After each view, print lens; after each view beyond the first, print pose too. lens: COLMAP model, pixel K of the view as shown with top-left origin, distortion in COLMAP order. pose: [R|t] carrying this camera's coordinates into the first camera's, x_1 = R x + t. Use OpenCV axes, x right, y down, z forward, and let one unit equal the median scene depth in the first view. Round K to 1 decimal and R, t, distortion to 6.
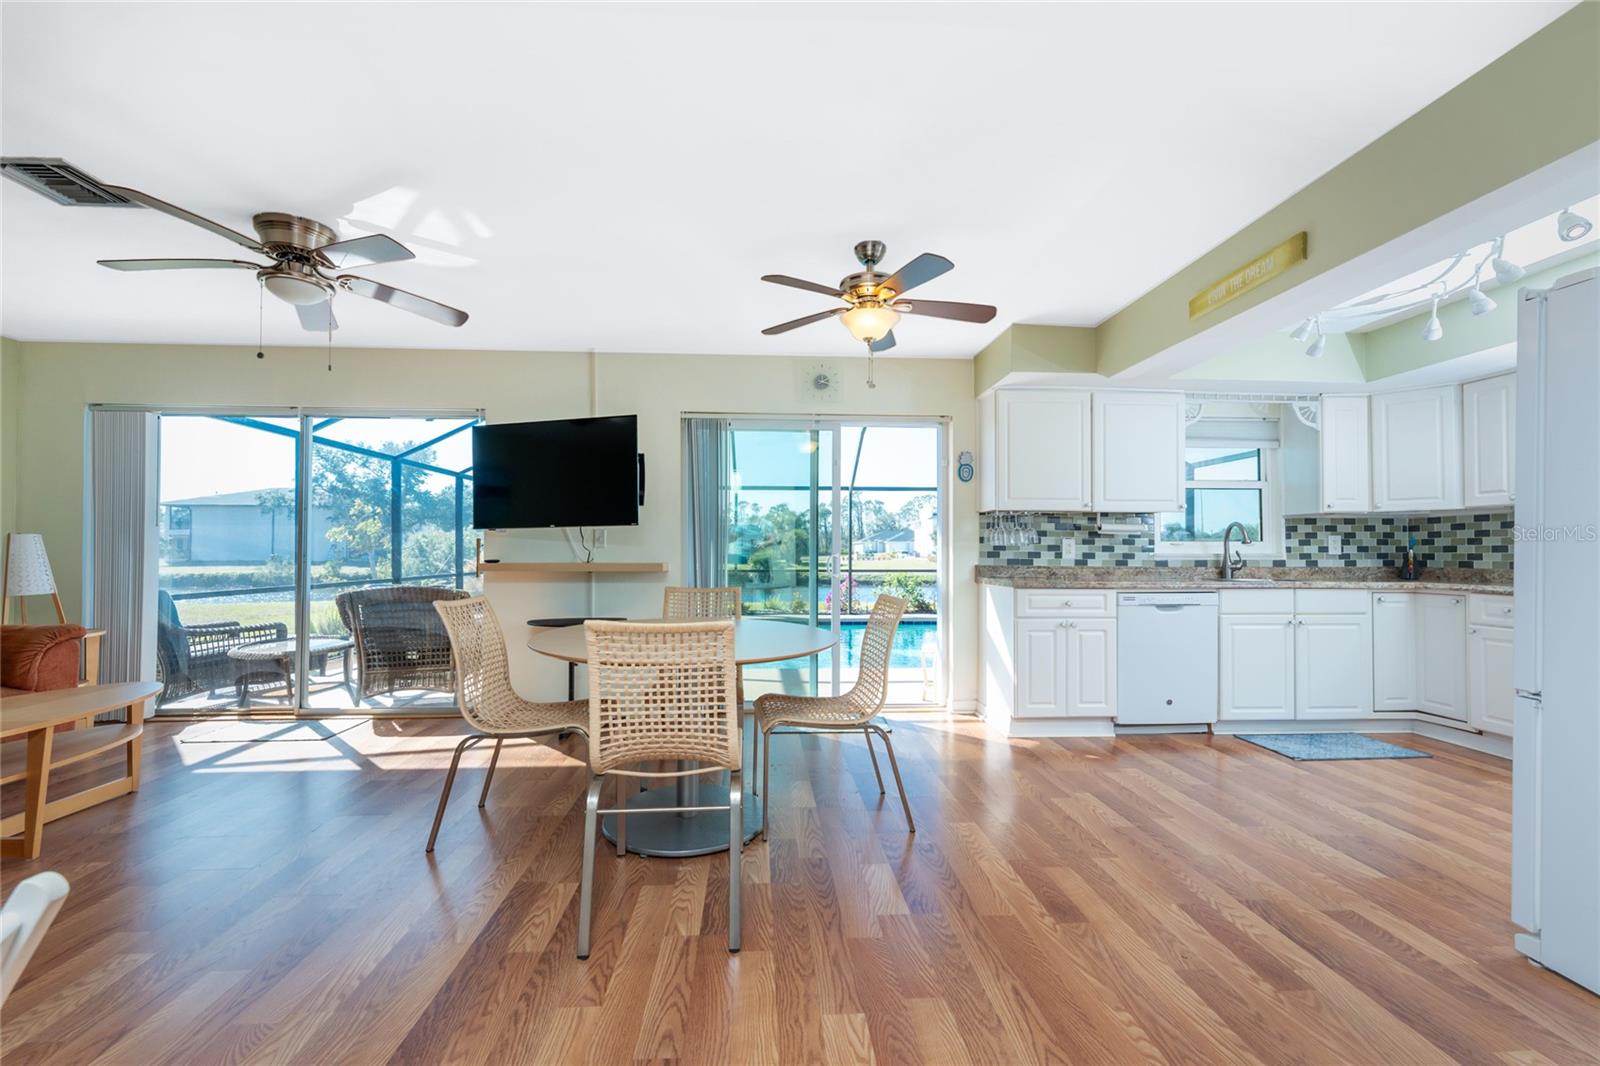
lens RADIAL K [[660.4, 0, 804.6], [0, 660.4, 541.6], [0, 0, 1]] dist [-0.026403, 0.000347]
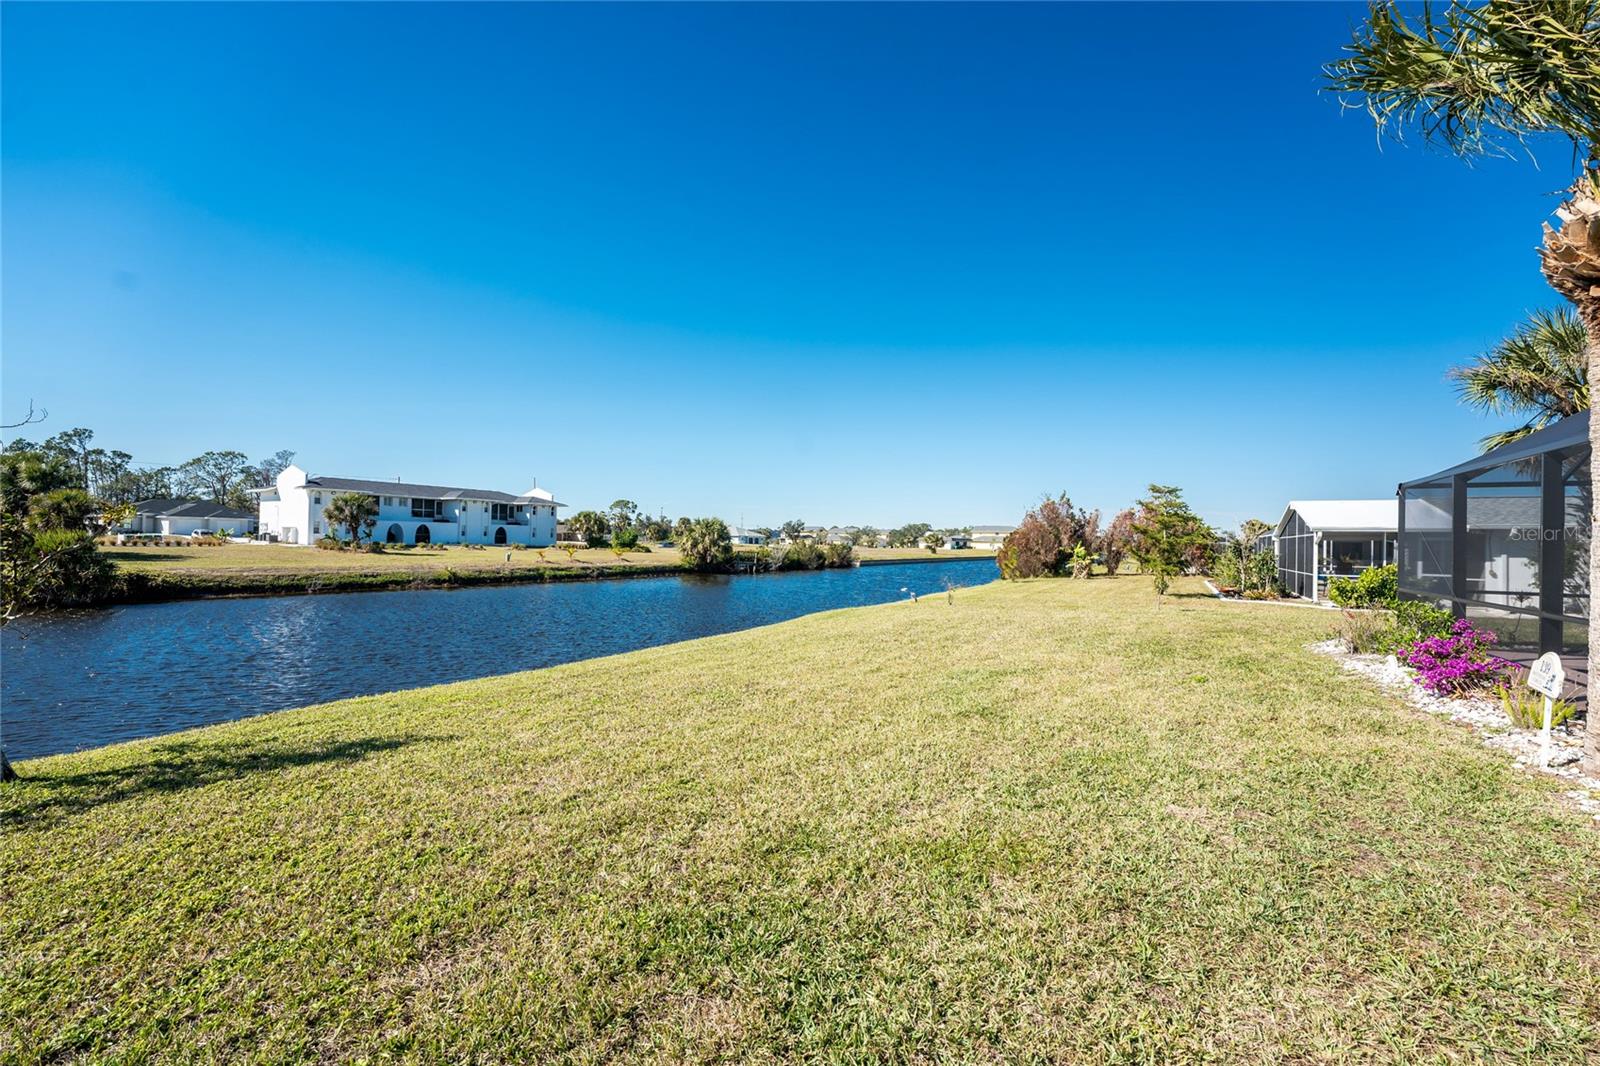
lens RADIAL K [[660.4, 0, 804.6], [0, 660.4, 541.6], [0, 0, 1]] dist [-0.026403, 0.000347]
pose [[0.549286, 0.009291, 0.835583, -1.718673], [-0.029934, 0.999515, 0.008564, 0.010329], [-0.835098, -0.029717, 0.549298, 3.246964]]
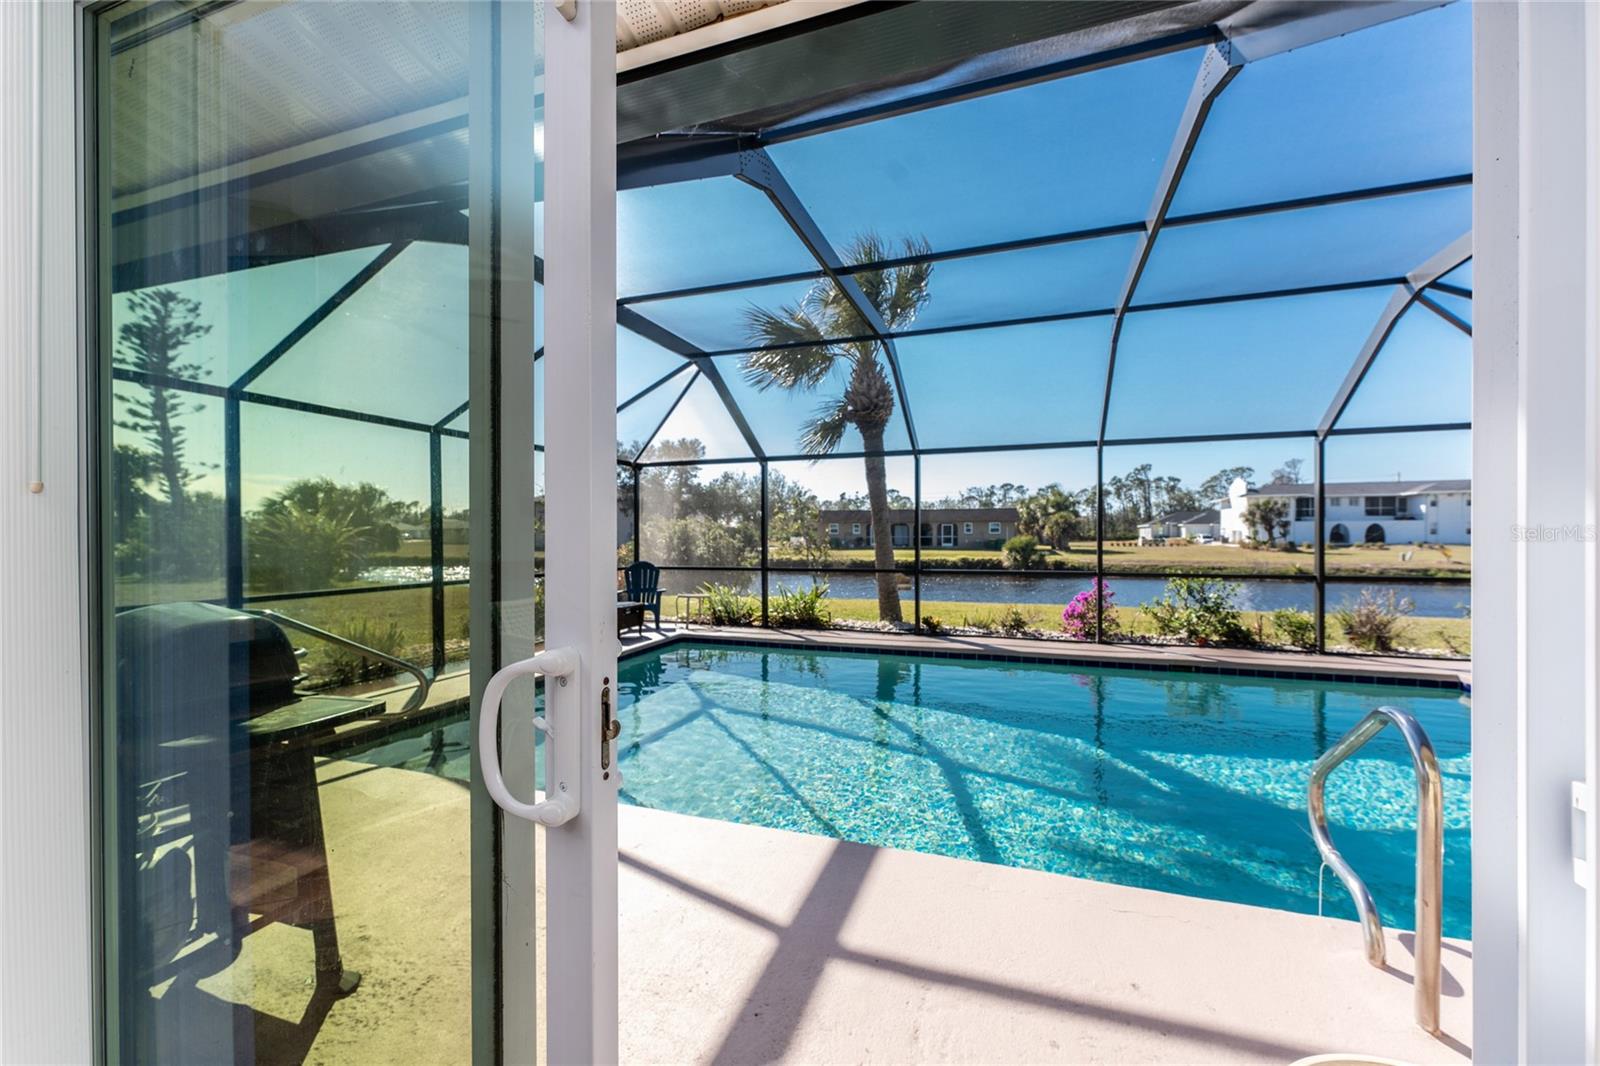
lens RADIAL K [[643.6, 0, 796.4], [0, 643.6, 533.1], [0, 0, 1]] dist [0.000359, -0.000061]
pose [[0.914037, -0.005815, -0.405589, 0.148765], [0.009735, 0.999924, 0.007601, -0.005572], [0.405514, -0.010896, 0.914024, 0.873342]]
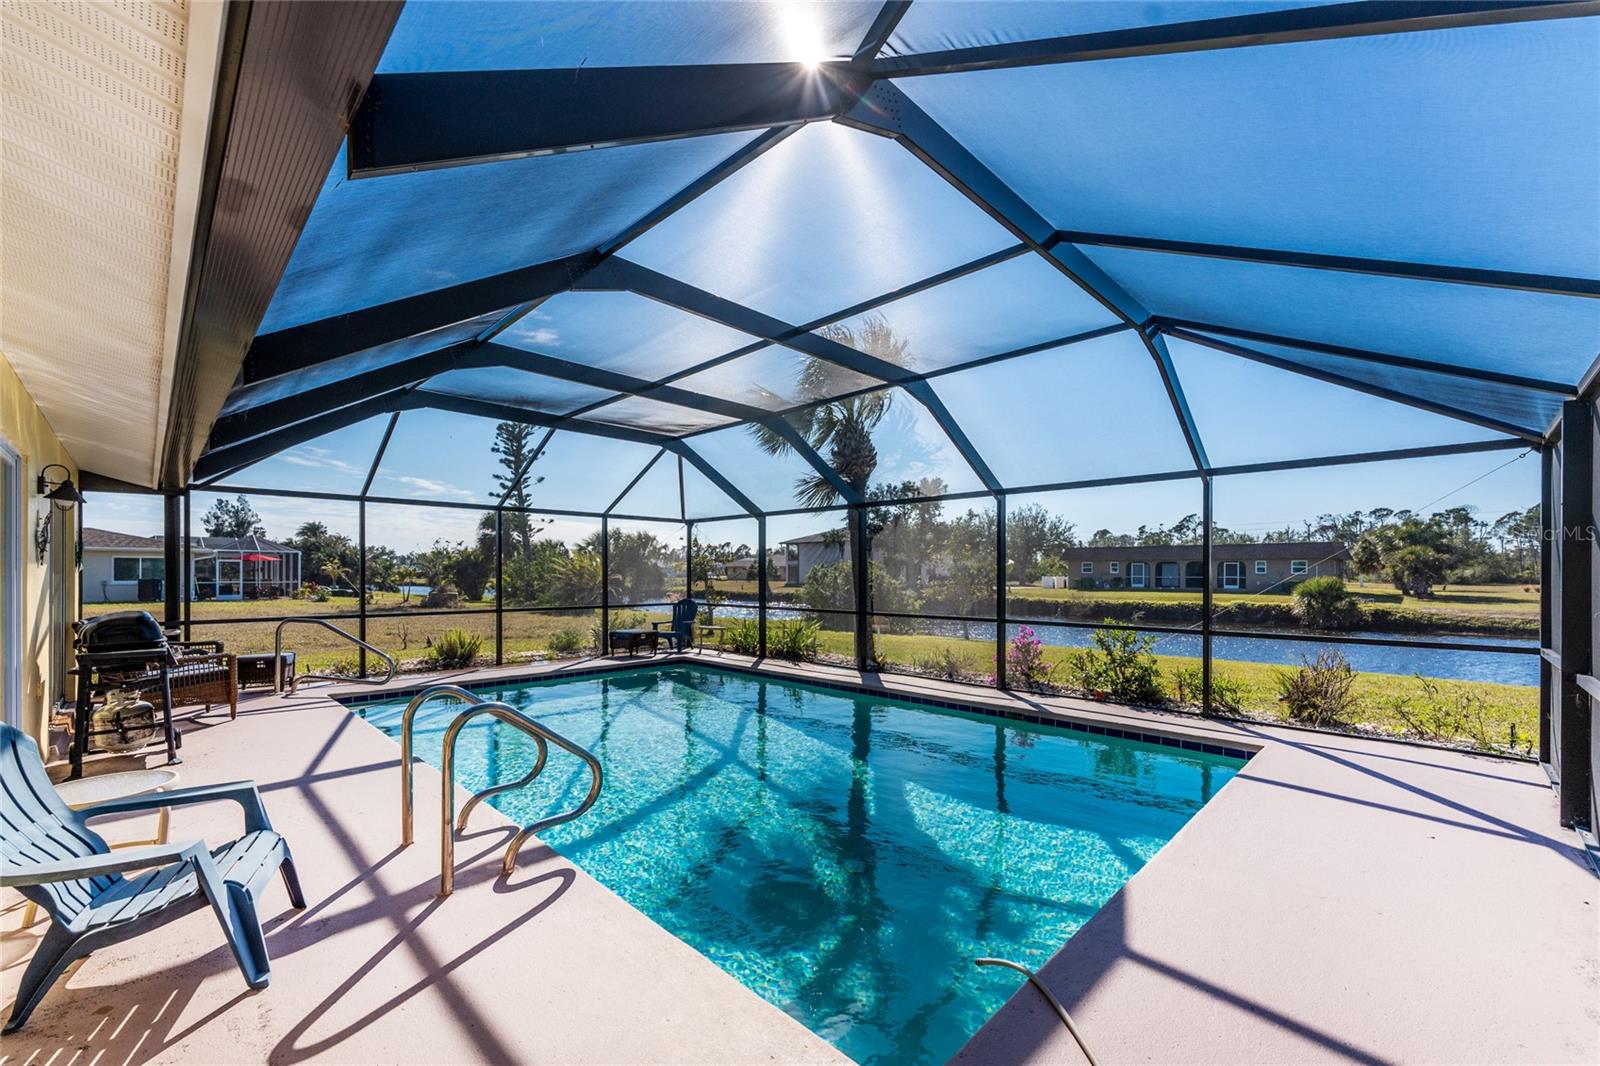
lens RADIAL K [[644.4, 0, 796.0], [0, 644.4, 571.6], [0, 0, 1]] dist [0.002090, 0.000063]
pose [[0.652878, -0.001036, -0.757462, 1.105238], [0.008194, 0.999950, 0.005695, -0.023676], [0.757419, -0.009924, 0.652854, 1.193614]]
